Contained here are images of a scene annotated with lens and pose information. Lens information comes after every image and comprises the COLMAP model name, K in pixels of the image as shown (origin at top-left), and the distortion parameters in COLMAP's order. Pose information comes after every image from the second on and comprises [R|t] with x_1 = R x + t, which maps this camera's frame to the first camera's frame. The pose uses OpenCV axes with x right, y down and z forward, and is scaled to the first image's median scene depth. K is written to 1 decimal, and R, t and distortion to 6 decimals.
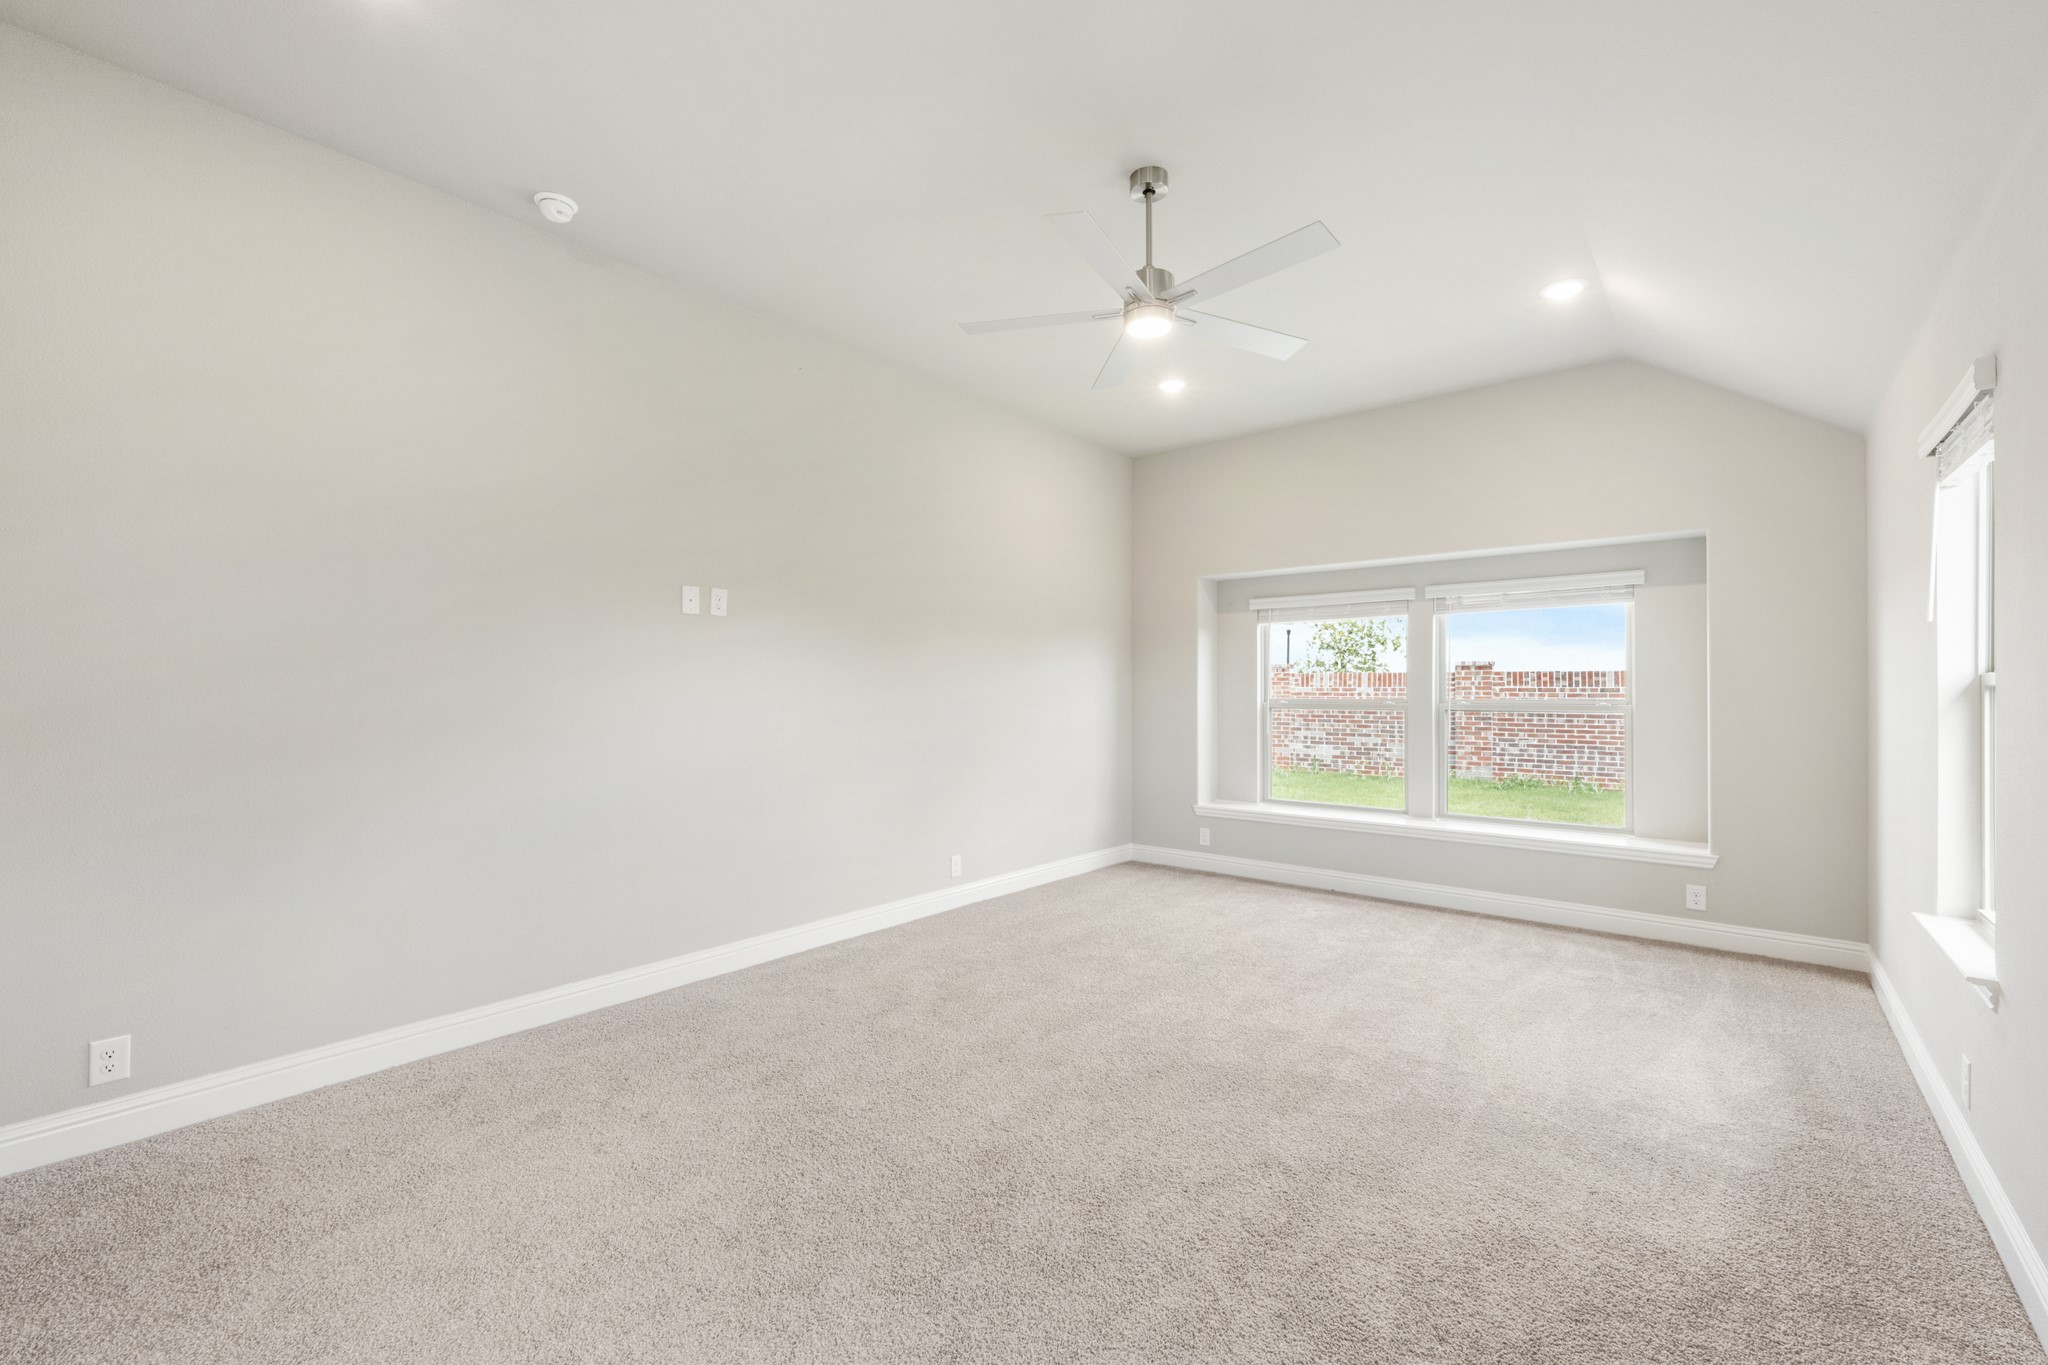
lens RADIAL K [[847.2, 0, 1024.0], [0, 847.2, 682.5], [0, 0, 1]] dist [0.000800, 0.000100]
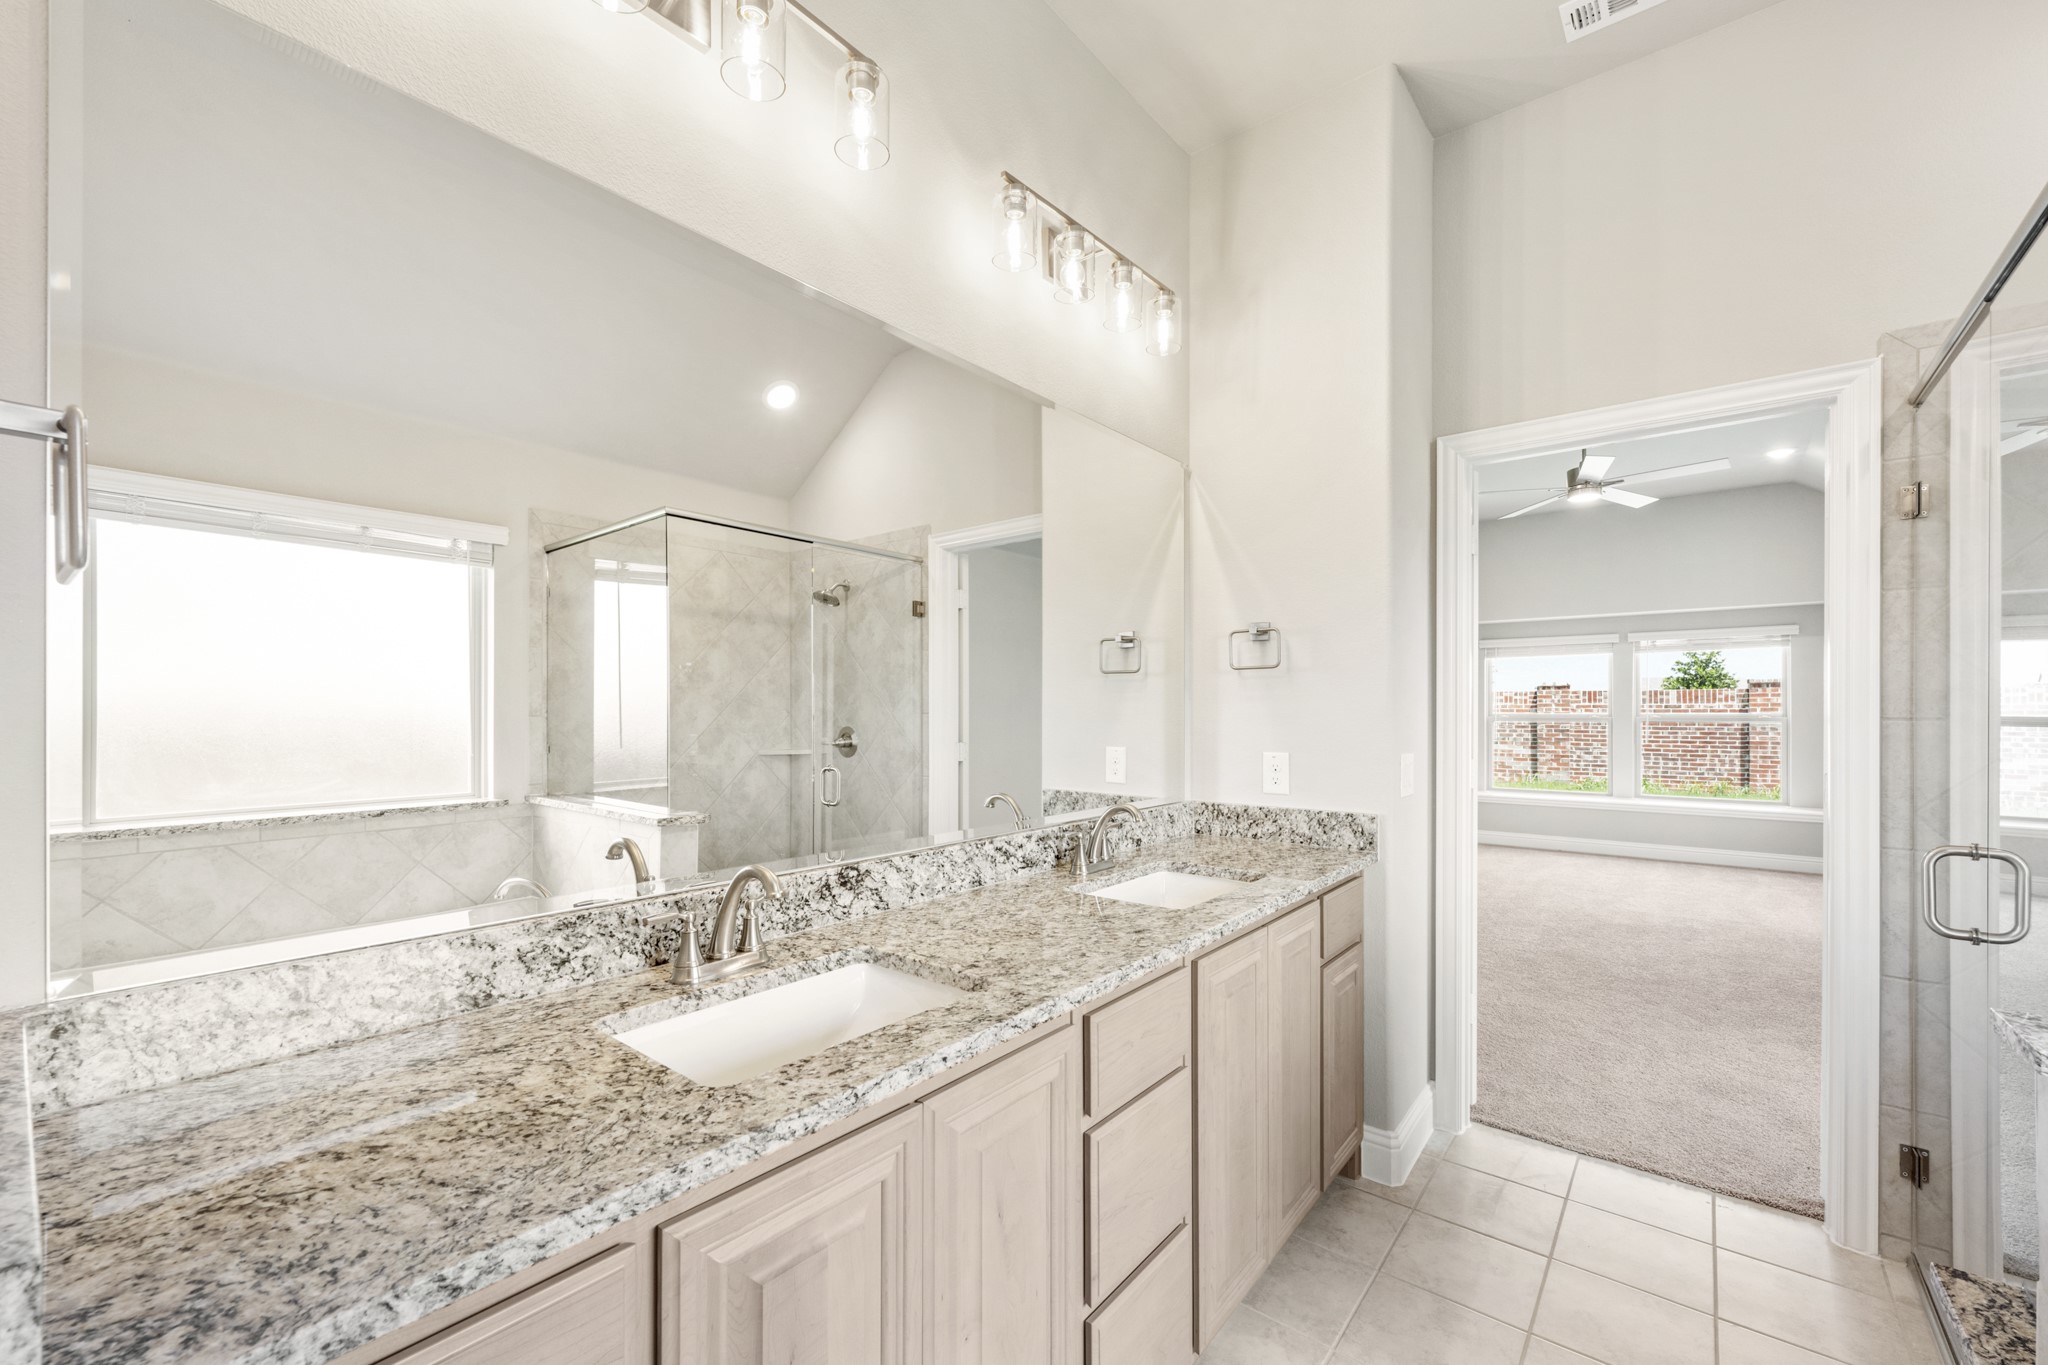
lens RADIAL K [[838.5, 0, 1025.2], [0, 838.5, 709.1], [0, 0, 1]] dist [-0.000832, -0.000051]
pose [[0.999775, -0.003264, 0.020980, -0.487441], [0.003037, 0.999937, 0.010811, -0.005442], [-0.021014, -0.010745, 0.999721, -0.323060]]
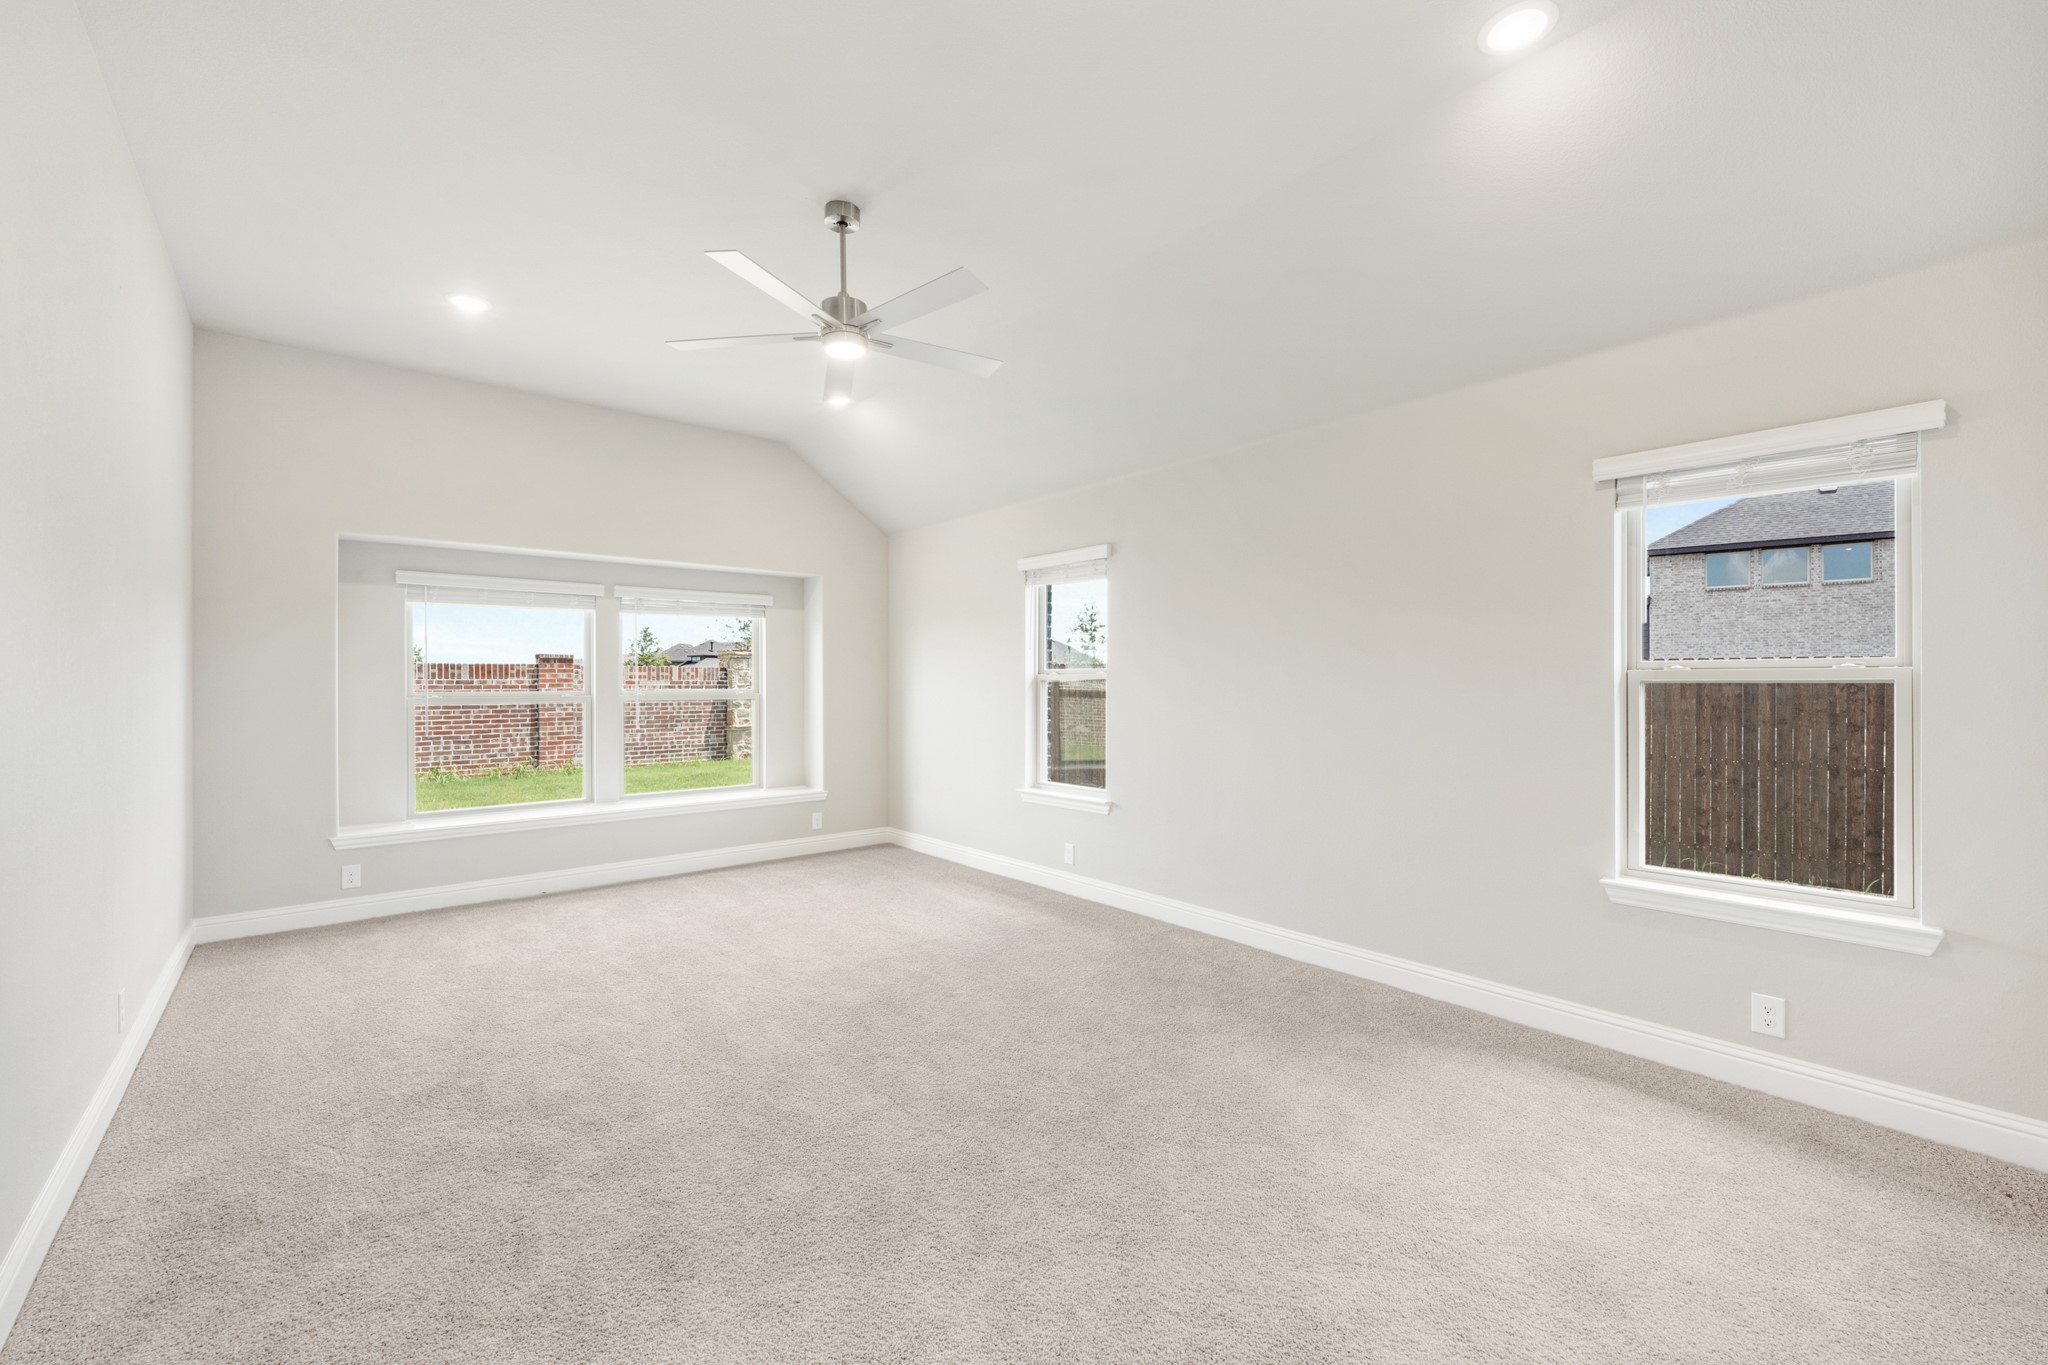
lens RADIAL K [[834.0, 0, 1012.3], [0, 834.0, 686.7], [0, 0, 1]] dist [-0.000567, 0.000221]
pose [[0.176370, -0.007490, 0.984295, -0.414935], [-0.007405, 0.999933, 0.008936, 0.000840], [-0.984296, -0.008865, 0.176303, 0.283622]]
